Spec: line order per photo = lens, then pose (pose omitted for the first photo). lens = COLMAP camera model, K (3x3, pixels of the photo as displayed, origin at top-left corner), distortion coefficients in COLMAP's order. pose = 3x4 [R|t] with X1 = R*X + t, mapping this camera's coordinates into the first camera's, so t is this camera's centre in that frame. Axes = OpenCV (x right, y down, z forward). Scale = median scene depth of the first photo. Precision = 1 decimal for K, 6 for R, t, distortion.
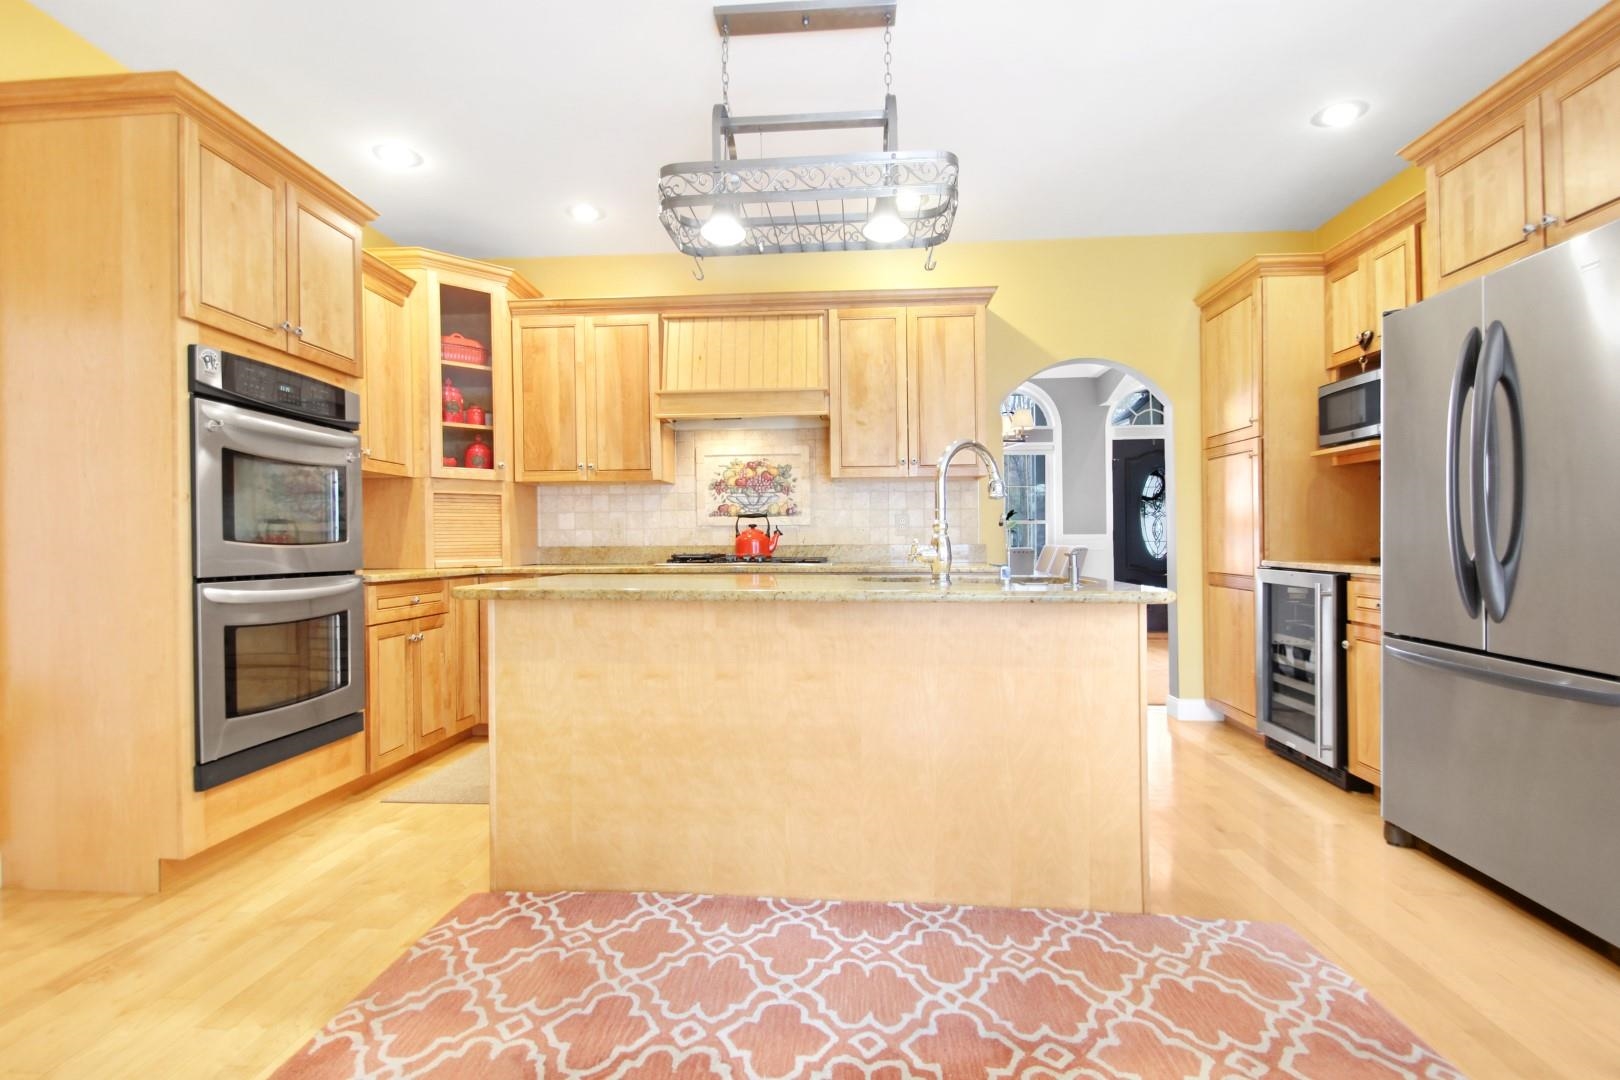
lens RADIAL K [[795.1, 0, 729.0], [0, 795.1, 560.6], [0, 0, 1]] dist [0.021469, -0.002888]
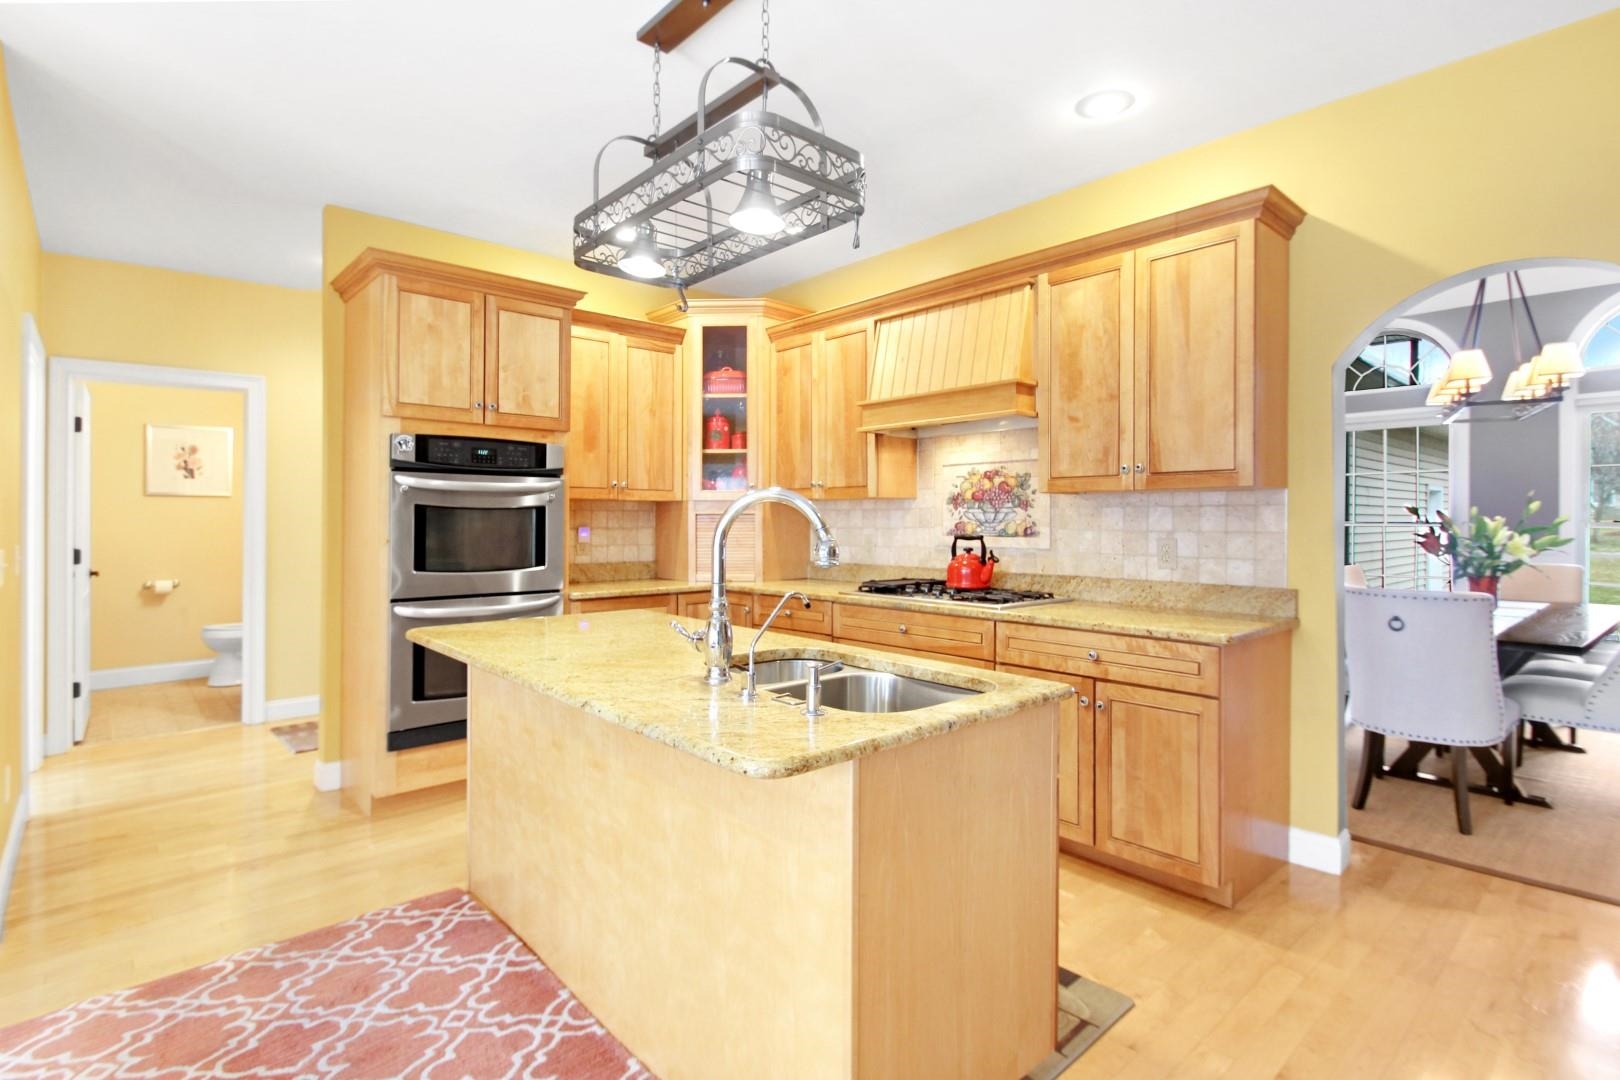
lens RADIAL K [[795.1, 0, 805.6], [0, 795.1, 526.5], [0, 0, 1]] dist [0.021469, -0.002888]
pose [[0.729504, 0.009812, -0.683906, 0.495552], [-0.011676, 0.999930, 0.001892, -0.070465], [0.683876, 0.006605, 0.729568, 0.283864]]
